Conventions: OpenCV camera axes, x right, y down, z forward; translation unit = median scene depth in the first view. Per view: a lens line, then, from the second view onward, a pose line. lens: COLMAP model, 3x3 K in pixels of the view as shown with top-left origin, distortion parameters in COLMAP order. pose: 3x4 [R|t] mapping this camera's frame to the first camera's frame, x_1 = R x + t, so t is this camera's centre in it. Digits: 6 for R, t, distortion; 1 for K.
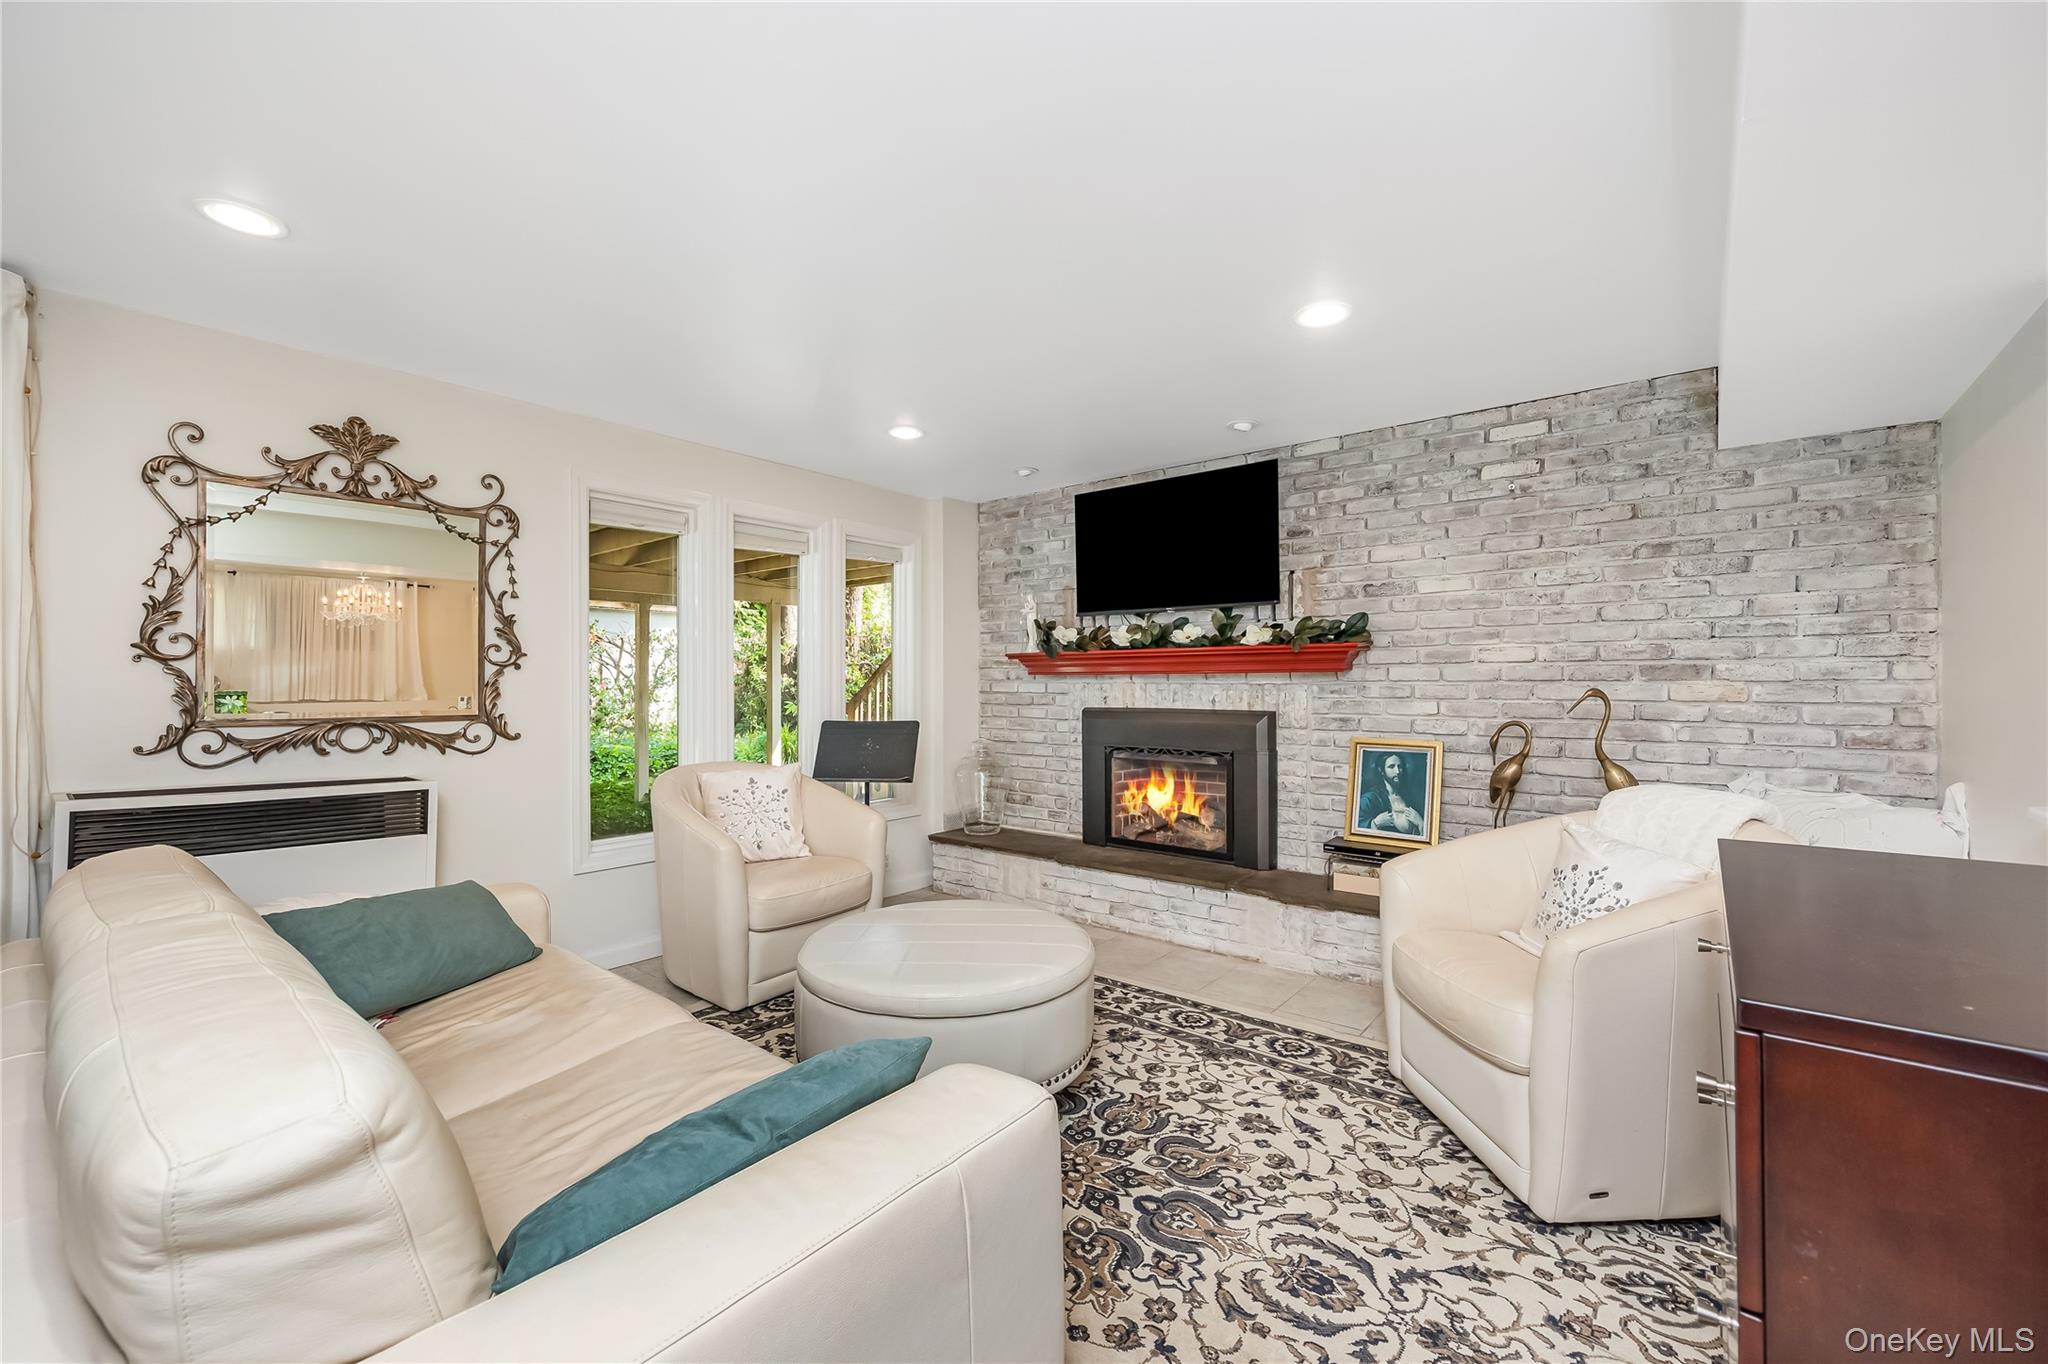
lens RADIAL K [[840.2, 0, 1027.2], [0, 840.2, 680.7], [0, 0, 1]] dist [0.000094, 0.000053]
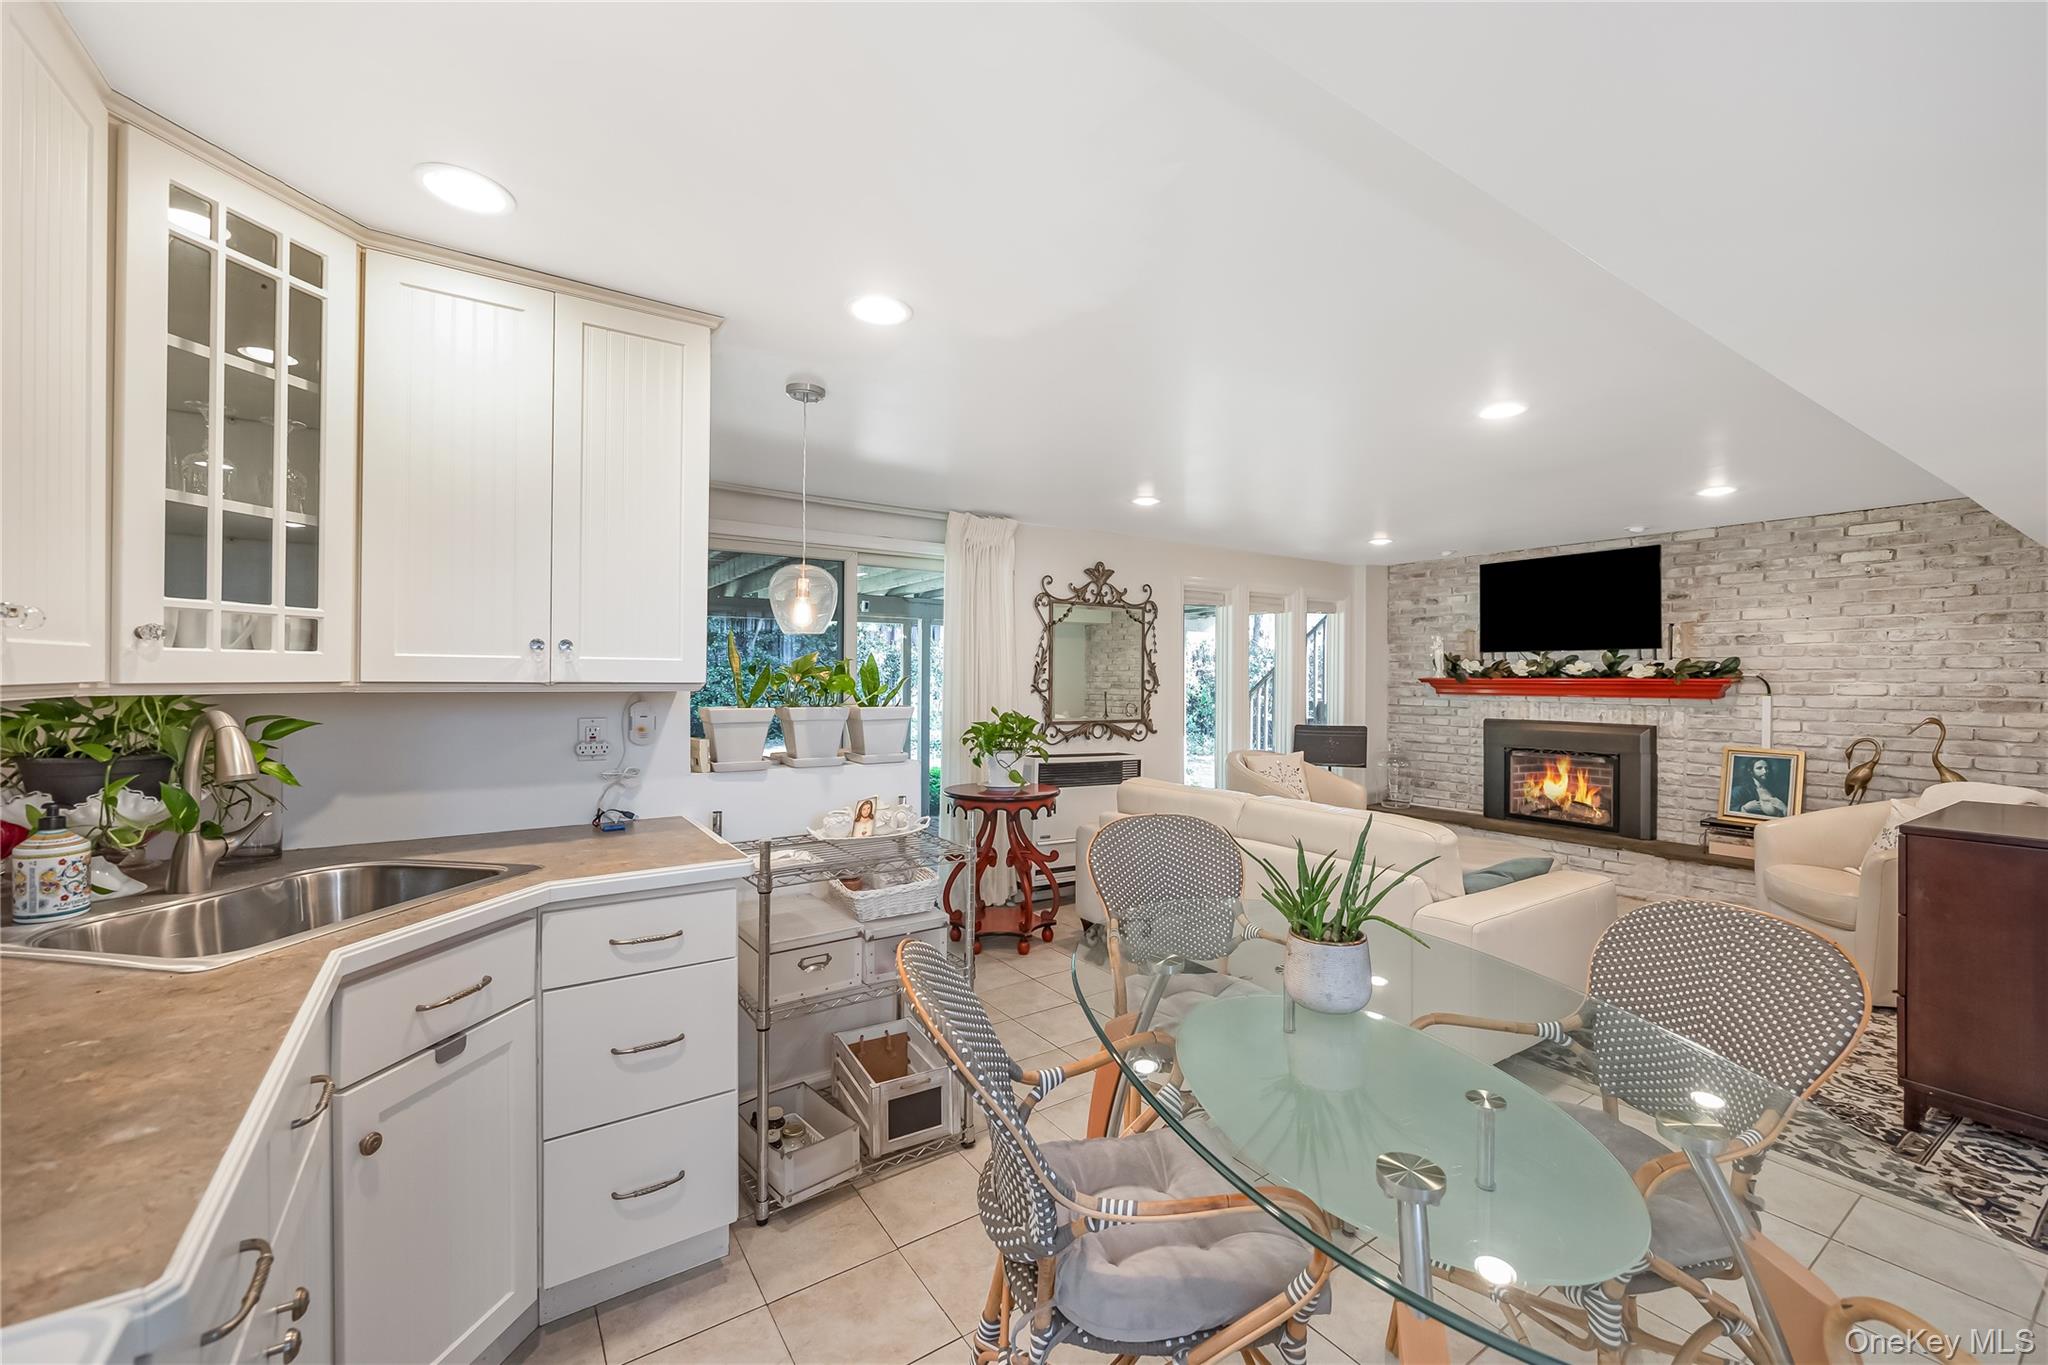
lens RADIAL K [[823.3, 0, 1032.2], [0, 823.3, 680.9], [0, 0, 1]] dist [-0.001102, -0.000529]
pose [[0.955269, 0.006184, -0.295674, -0.343685], [-0.004672, 0.999972, 0.005820, -0.048716], [0.295702, -0.004178, 0.955271, -0.716032]]
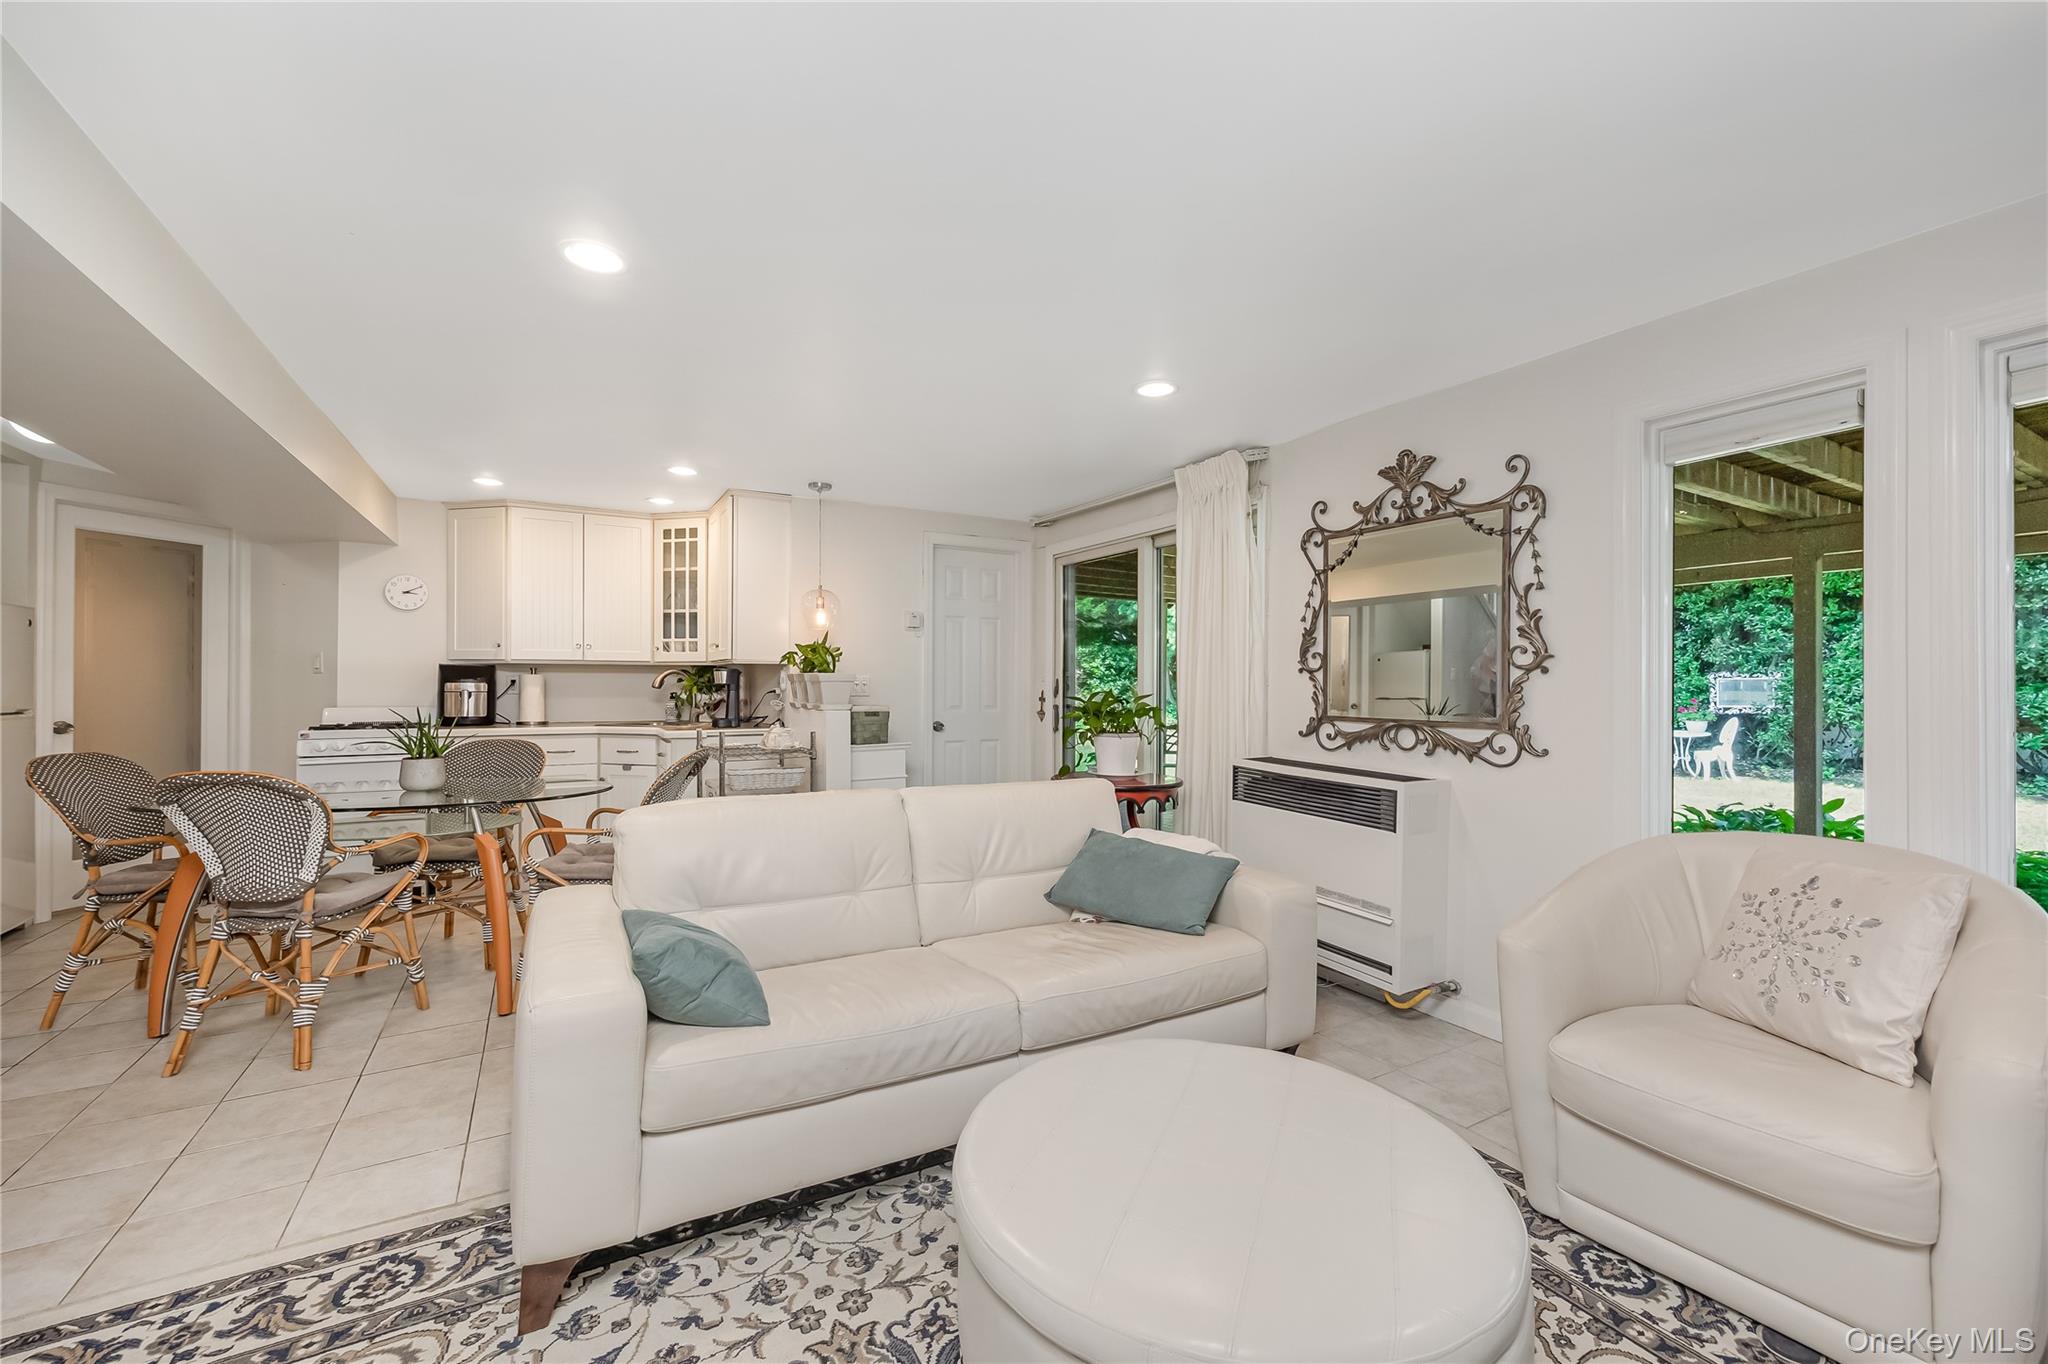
lens RADIAL K [[823.3, 0, 1032.2], [0, 823.3, 680.4], [0, 0, 1]] dist [-0.001102, -0.000529]
pose [[-0.358531, -0.009295, -0.933472, 0.346276], [-0.005441, 0.999954, -0.007867, 0.002793], [0.933502, 0.002258, -0.358565, 0.812385]]
